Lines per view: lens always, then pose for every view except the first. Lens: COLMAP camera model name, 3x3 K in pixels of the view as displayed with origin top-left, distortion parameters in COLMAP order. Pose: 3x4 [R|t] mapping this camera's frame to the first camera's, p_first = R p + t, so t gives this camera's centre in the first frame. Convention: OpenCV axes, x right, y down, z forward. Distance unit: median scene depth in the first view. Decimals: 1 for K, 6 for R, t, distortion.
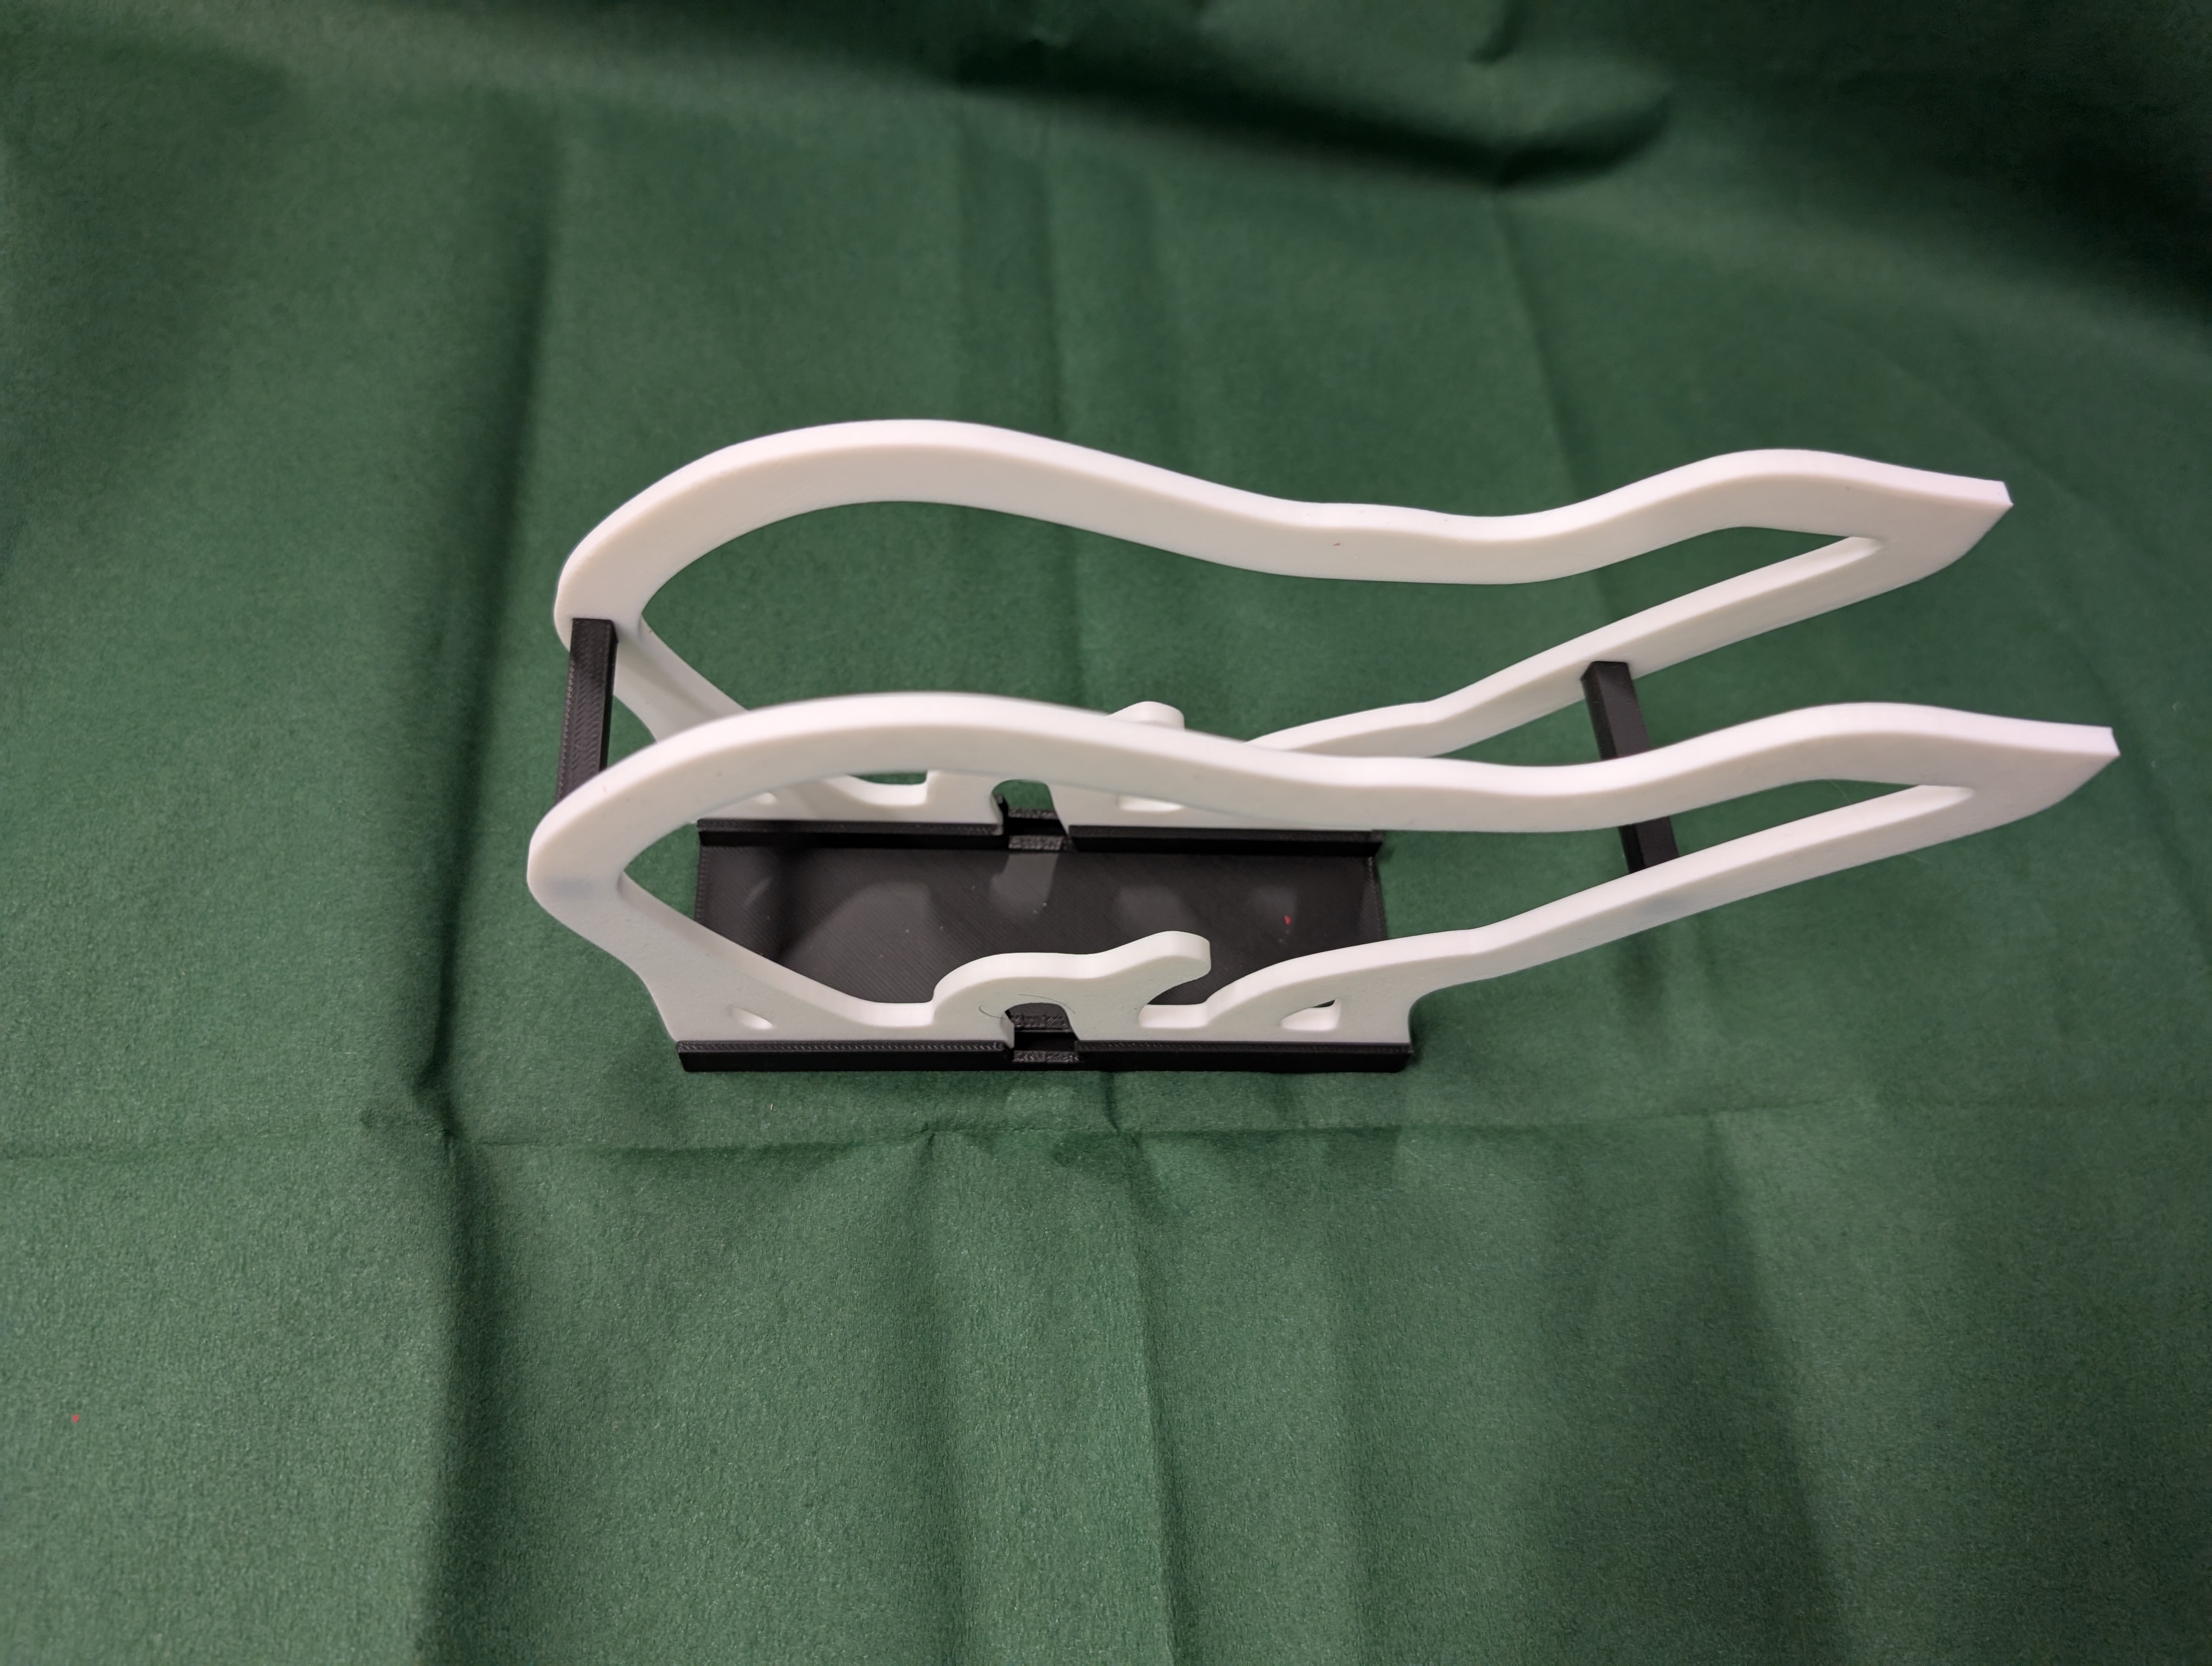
lens RADIAL K [[1692.2, 0, 1042.3], [0, 1692.2, 866.9], [0, 0, 1]] dist [-0.017782, 0.006877]
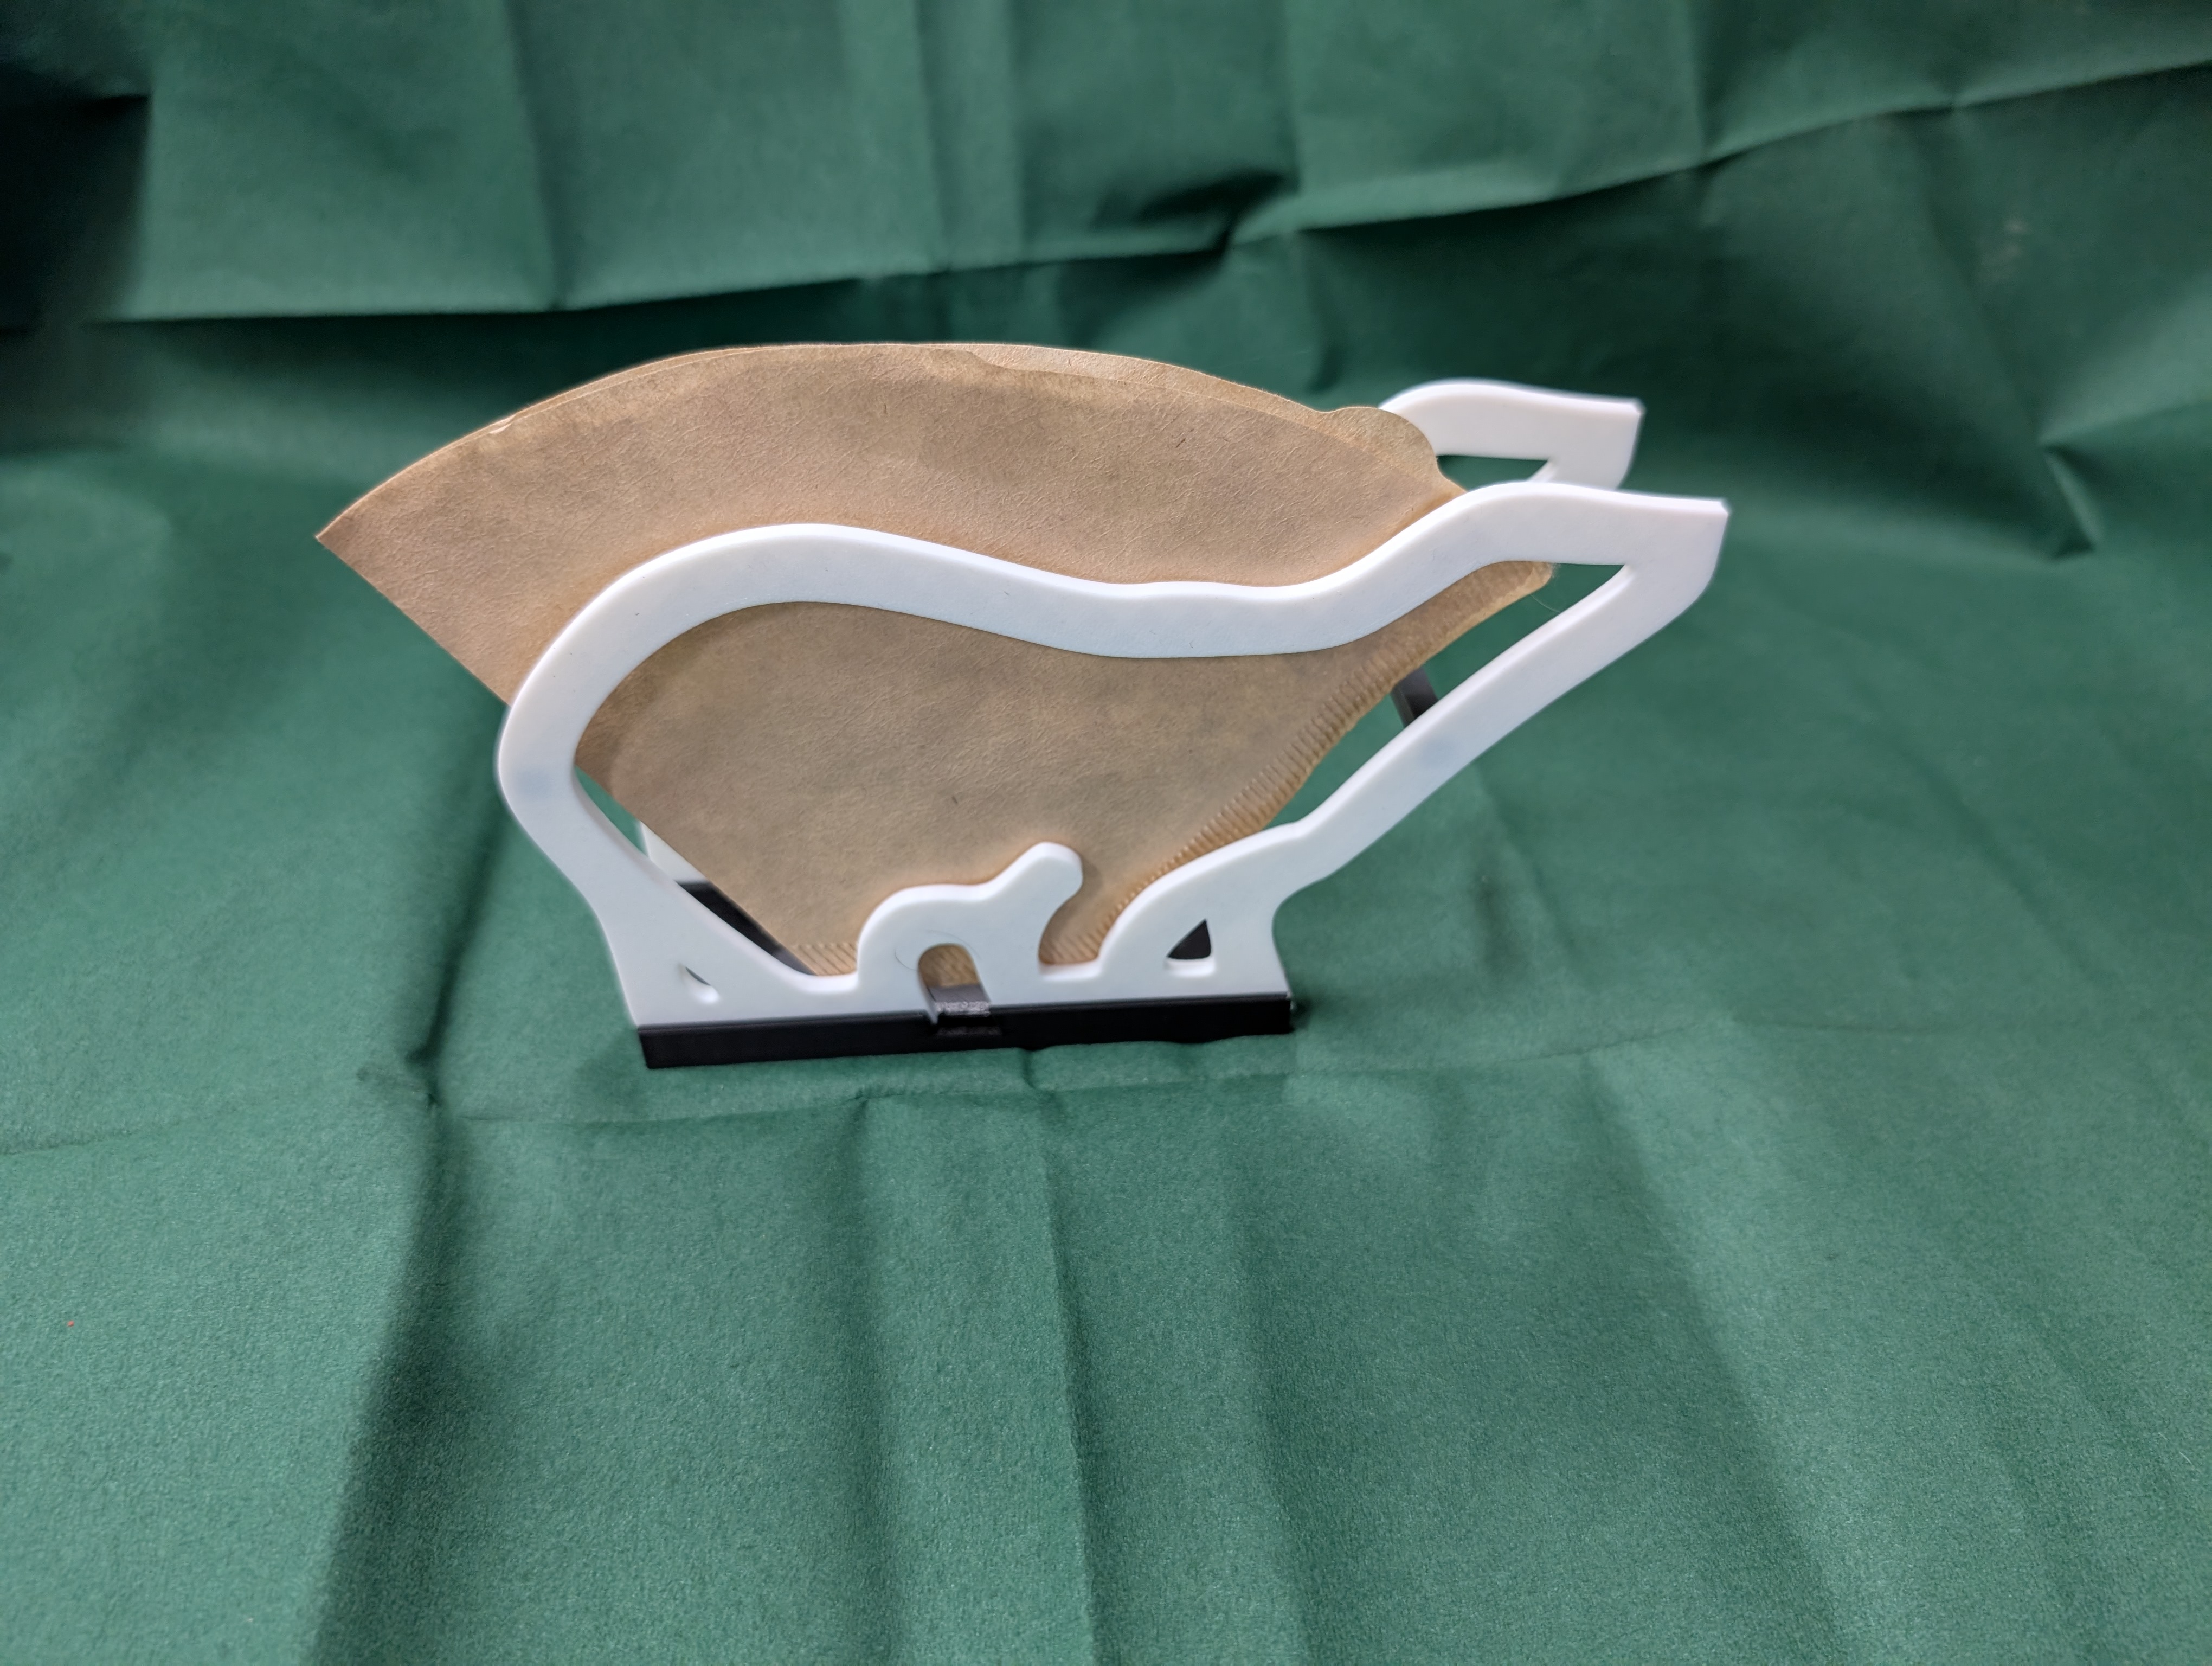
lens RADIAL K [[1692.2, 0, 1042.3], [0, 1692.2, 866.9], [0, 0, 1]] dist [-0.017782, 0.006877]
pose [[0.995876, -0.081572, -0.039722, 0.113446], [0.059579, 0.918135, -0.391764, 0.487077], [0.068427, 0.387781, 0.919208, -0.071782]]
